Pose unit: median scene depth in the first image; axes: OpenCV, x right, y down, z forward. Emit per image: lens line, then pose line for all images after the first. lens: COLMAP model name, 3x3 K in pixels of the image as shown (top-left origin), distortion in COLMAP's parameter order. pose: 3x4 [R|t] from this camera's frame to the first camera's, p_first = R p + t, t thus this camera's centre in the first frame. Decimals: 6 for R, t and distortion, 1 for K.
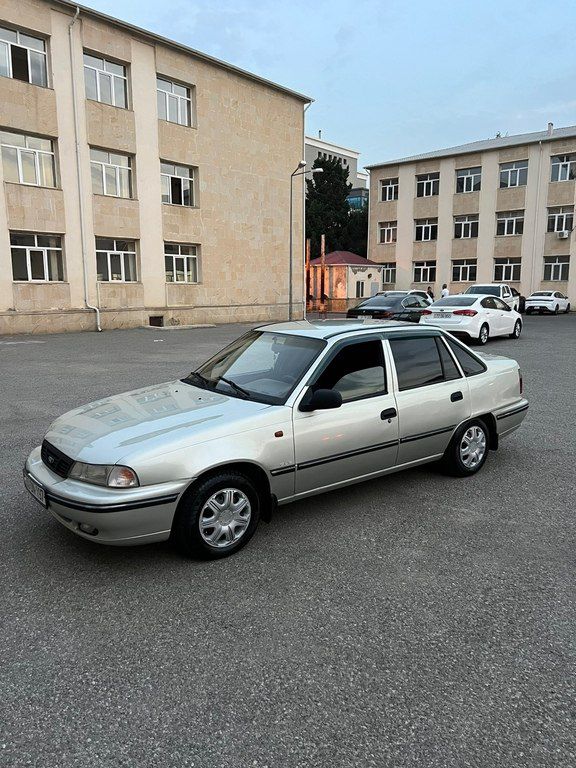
lens RADIAL K [[579.3, 0, 288.0], [0, 579.3, 384.0], [0, 0, 1]] dist [0.058137, -0.066162]
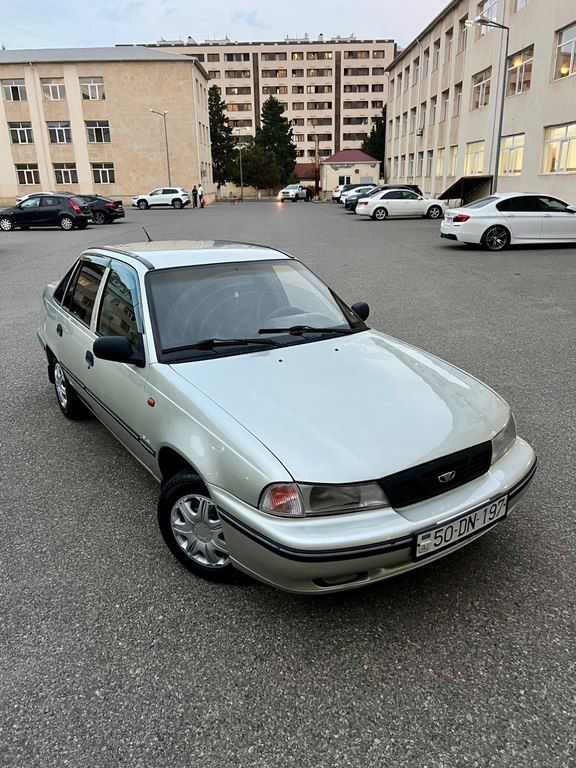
lens RADIAL K [[579.3, 0, 288.0], [0, 579.3, 384.0], [0, 0, 1]] dist [0.058137, -0.066162]
pose [[0.654607, 0.228106, -0.720734, 9.665329], [-0.104313, 0.971525, 0.212737, -0.002292], [0.748738, -0.064077, 0.659761, 0.607955]]
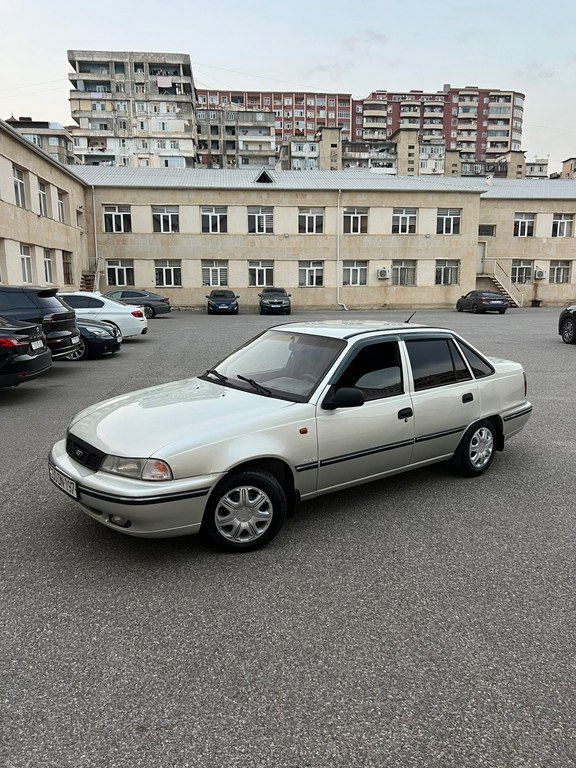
lens RADIAL K [[579.3, 0, 288.0], [0, 579.3, 384.0], [0, 0, 1]] dist [0.058137, -0.066162]
pose [[0.999334, 0.015169, 0.033177, -0.060182], [-0.014976, 0.999869, -0.006069, 0.008075], [-0.033265, 0.005568, 0.999431, -0.015711]]
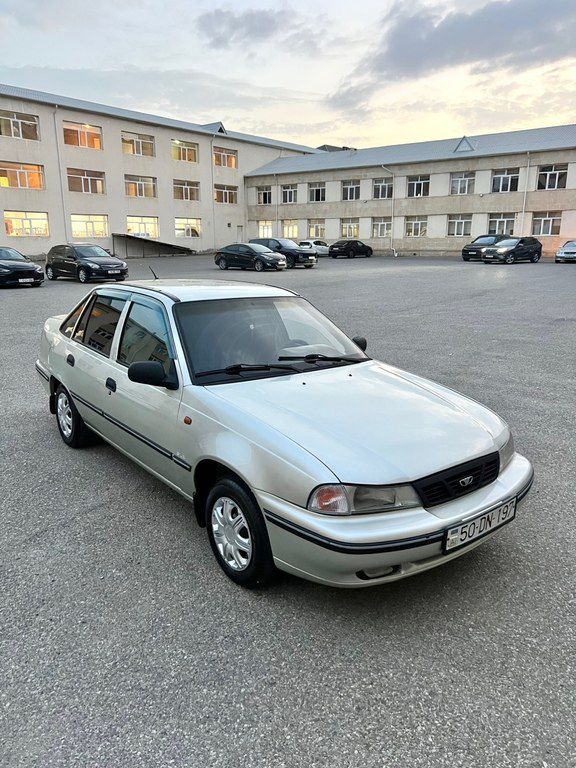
lens RADIAL K [[579.3, 0, 288.0], [0, 579.3, 384.0], [0, 0, 1]] dist [0.058137, -0.066162]
pose [[0.715535, 0.173576, -0.676669, 9.656414], [-0.120588, 0.984789, 0.125099, 0.024983], [0.688090, -0.007915, 0.725582, 0.496094]]
